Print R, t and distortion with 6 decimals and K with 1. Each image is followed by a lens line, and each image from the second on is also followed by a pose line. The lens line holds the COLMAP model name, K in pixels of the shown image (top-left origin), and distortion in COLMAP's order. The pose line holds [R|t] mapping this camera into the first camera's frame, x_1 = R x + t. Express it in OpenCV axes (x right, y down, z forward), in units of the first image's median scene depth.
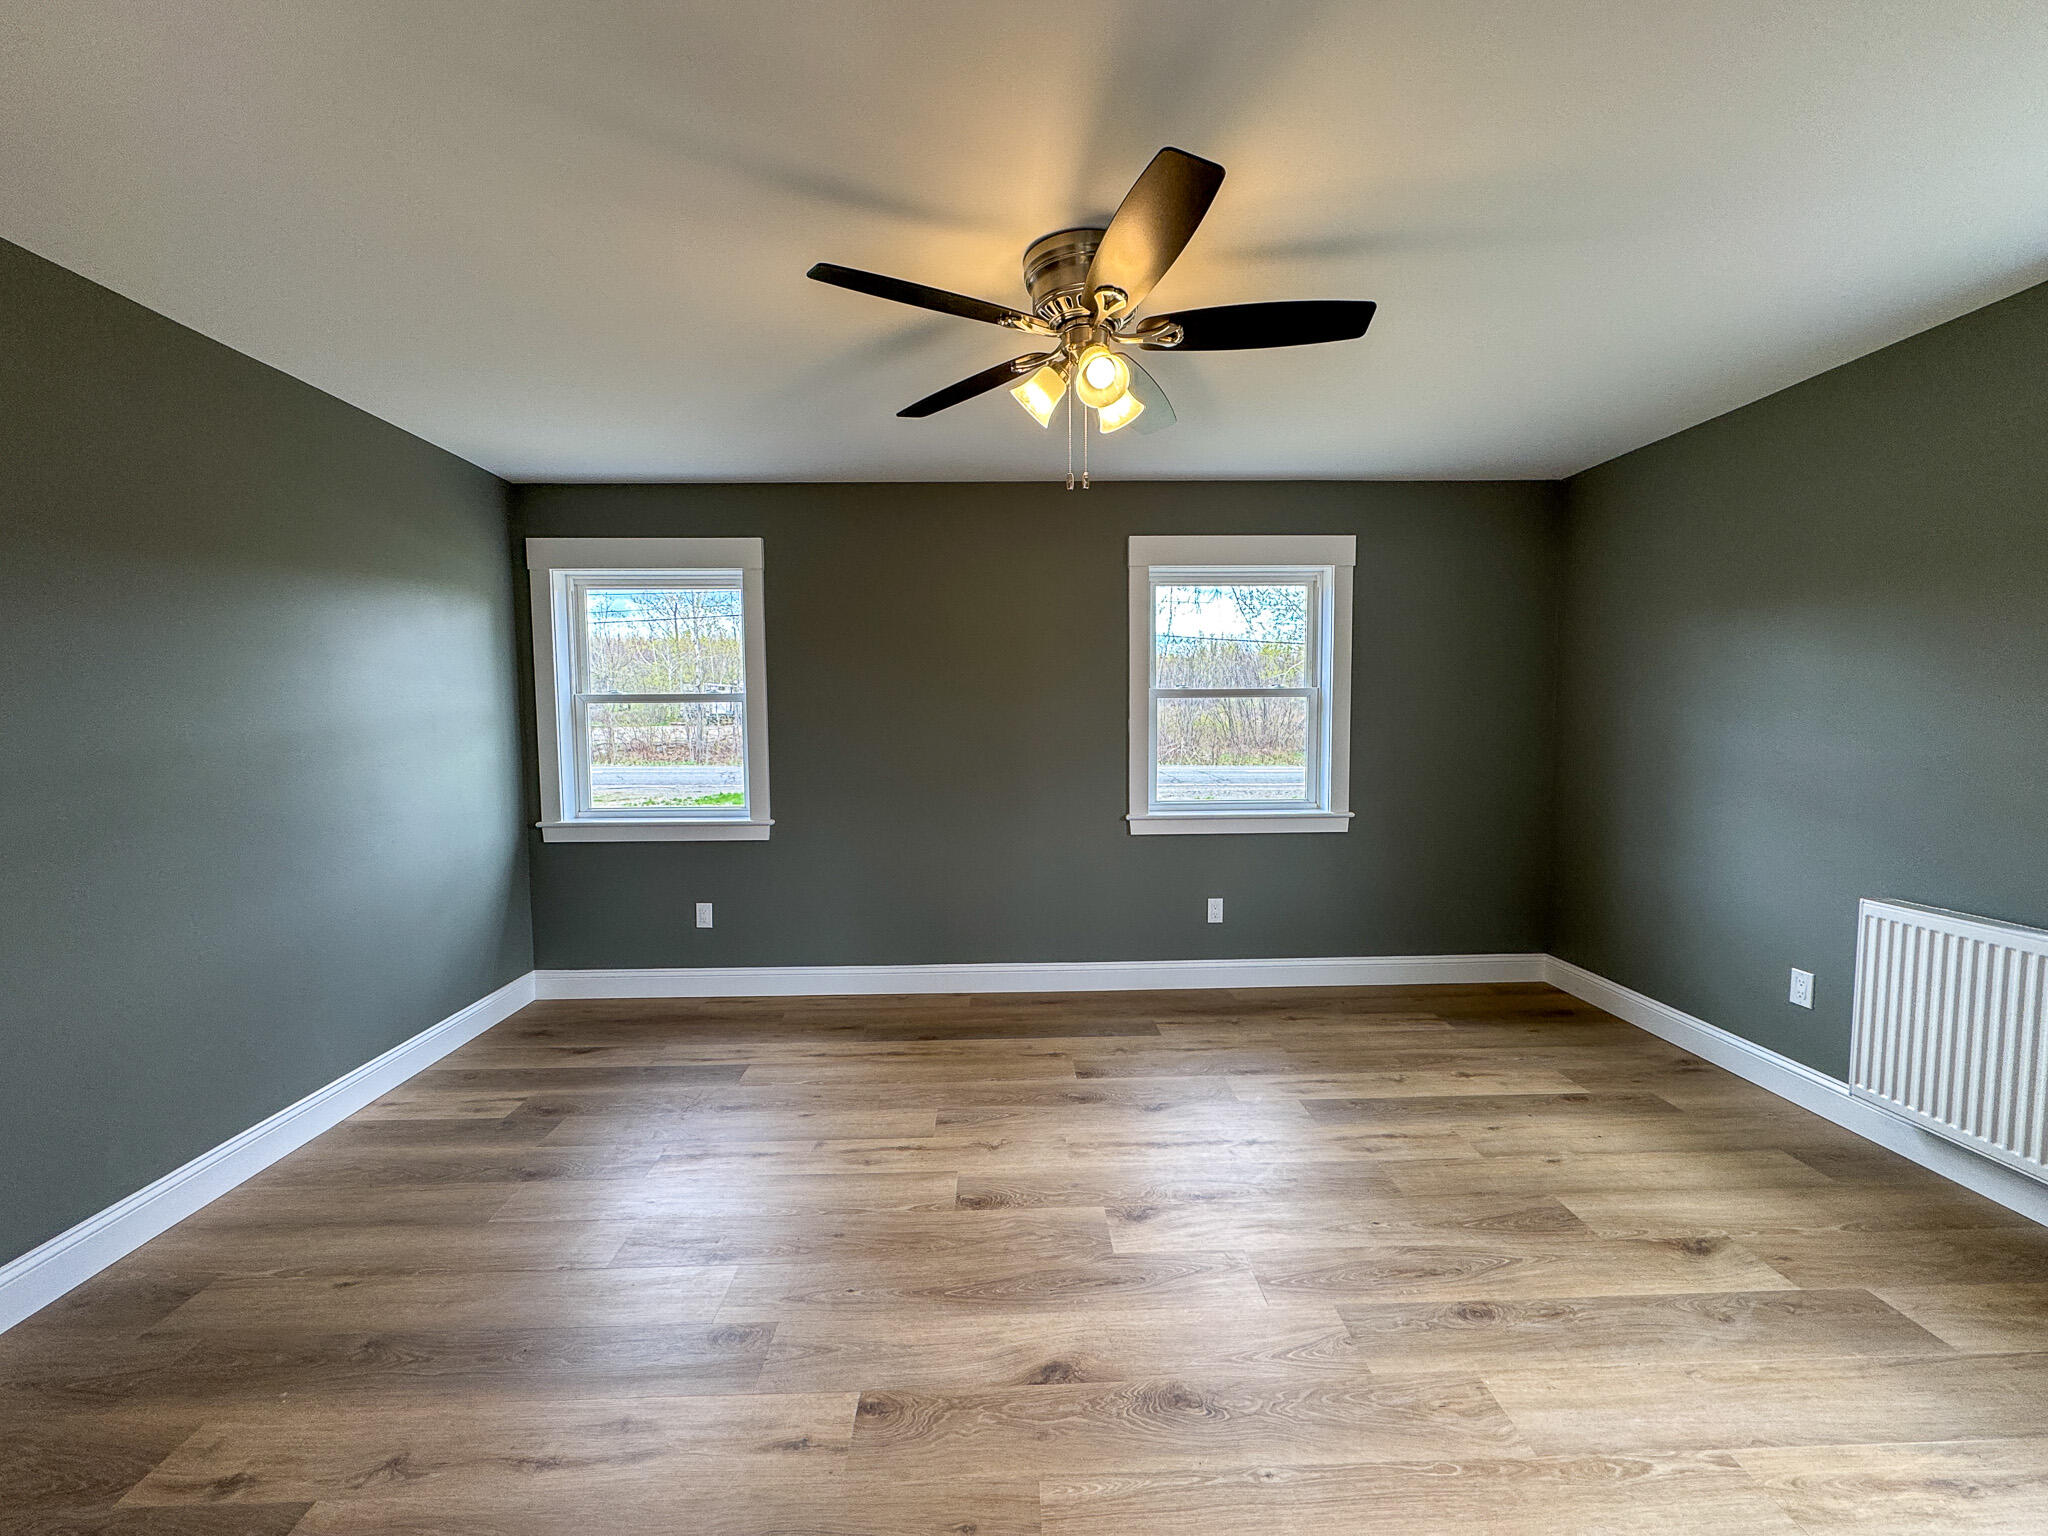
lens RADIAL K [[836.9, 0, 1025.9], [0, 836.9, 764.8], [0, 0, 1]] dist [-0.003503, -0.000462]
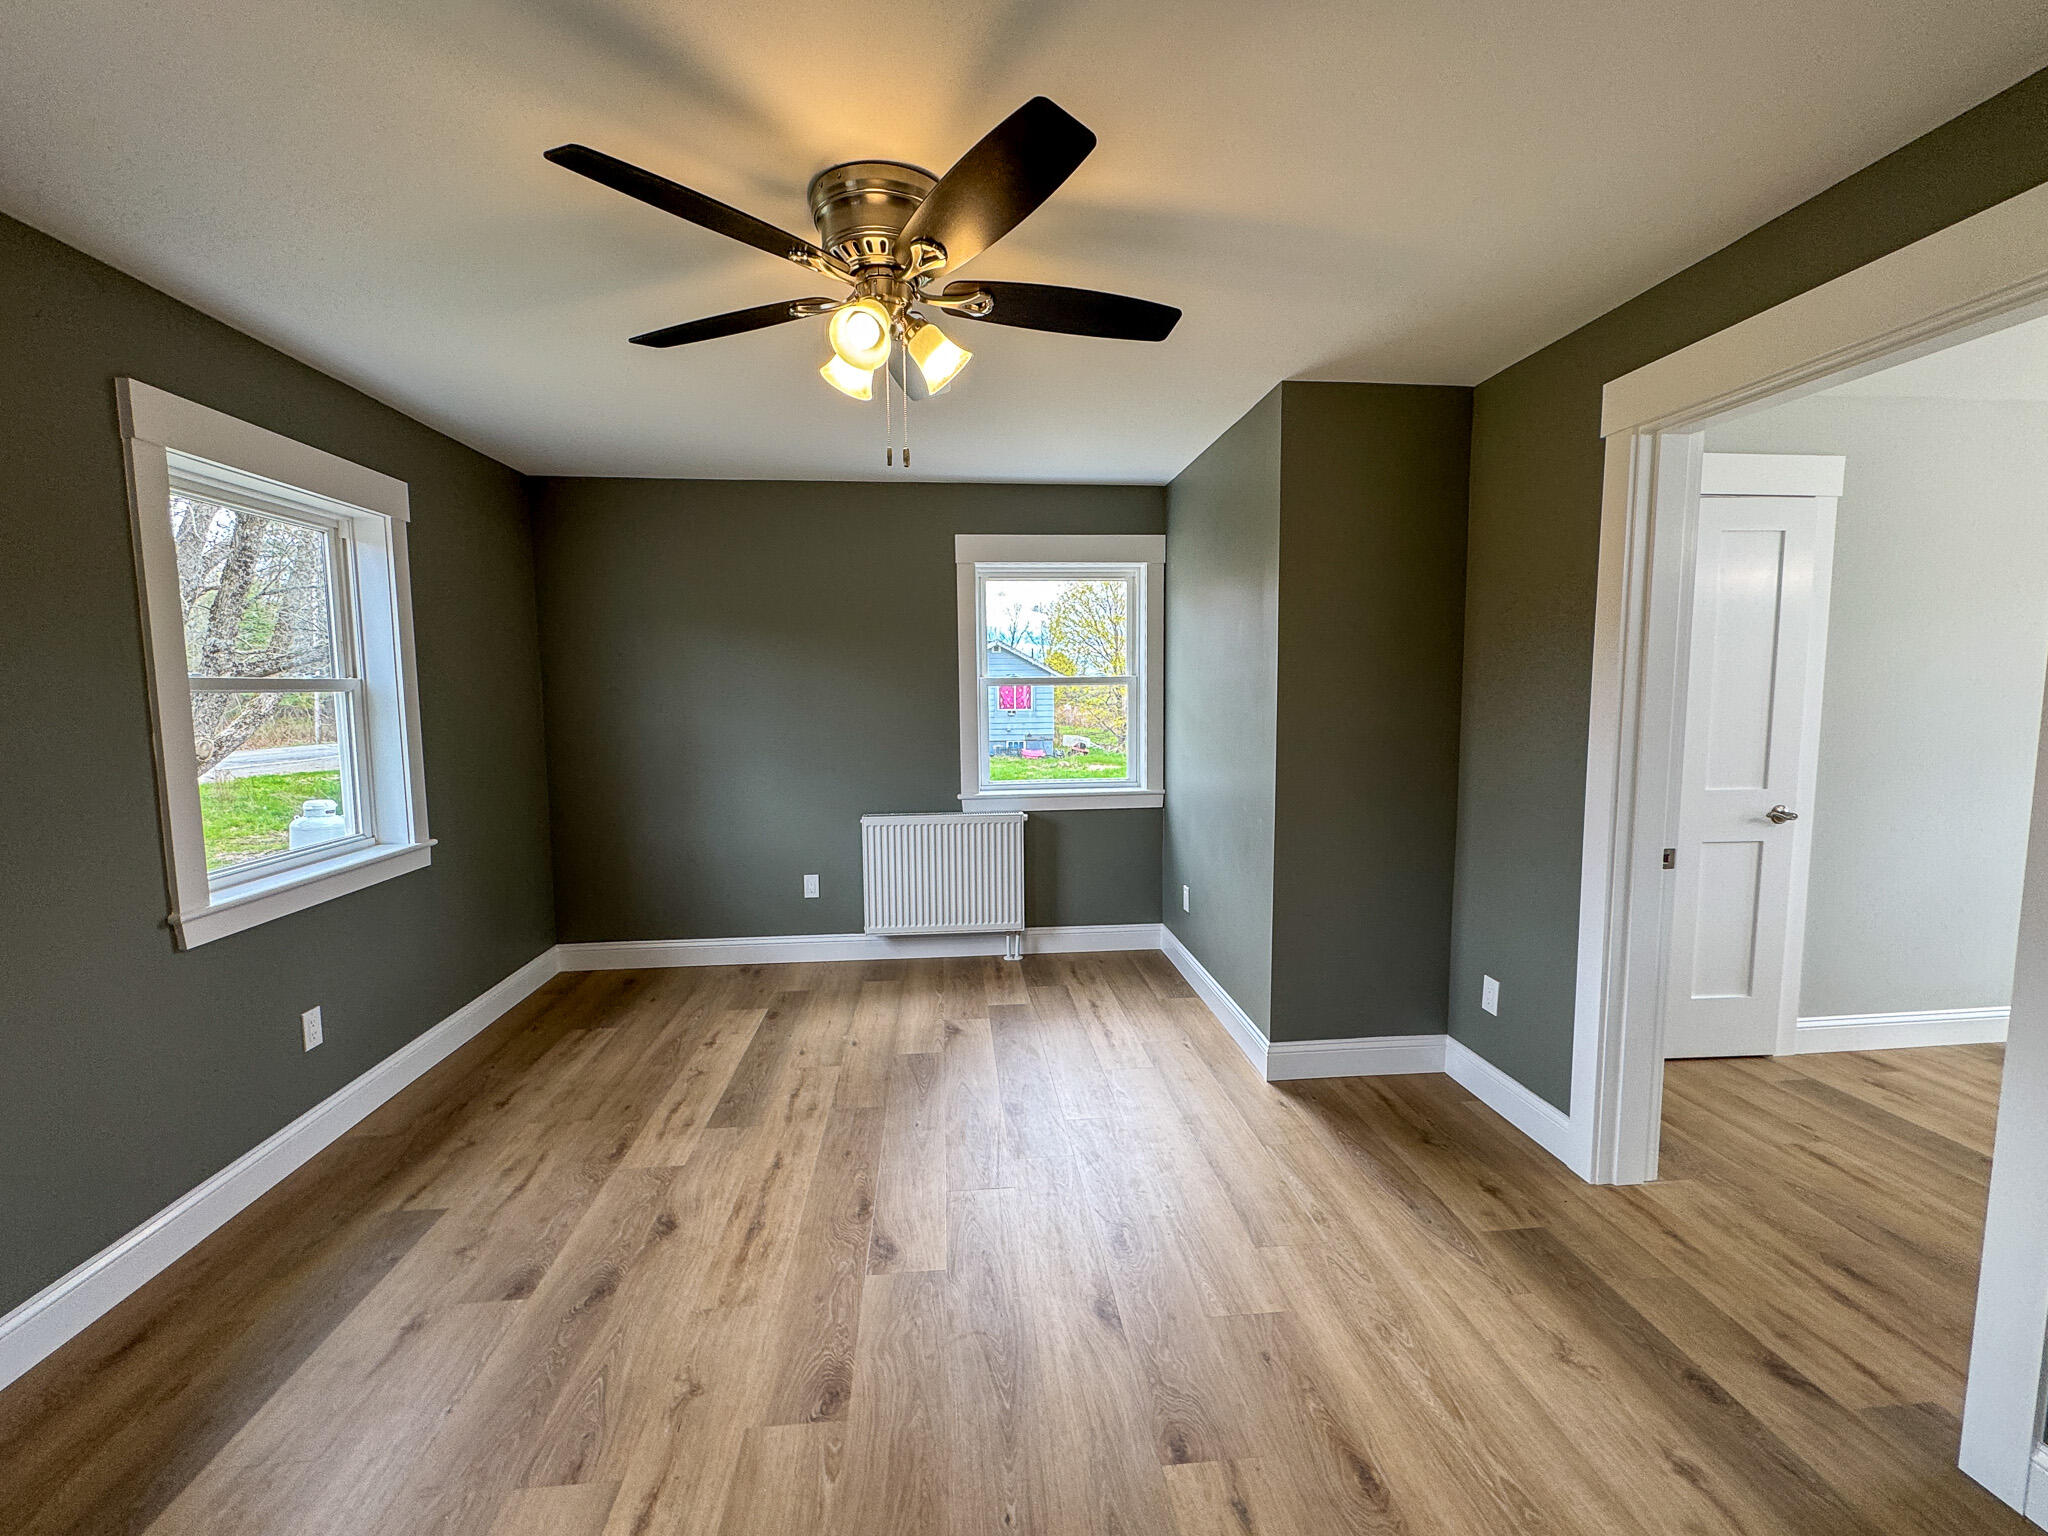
lens RADIAL K [[866.1, 0, 1033.9], [0, 866.1, 776.6], [0, 0, 1]] dist [-0.037236, 0.000194]
pose [[-0.097319, -0.093938, 0.990810, -0.601726], [0.075854, 0.991940, 0.101495, -0.052464], [-0.992358, 0.085035, -0.089409, 0.684035]]
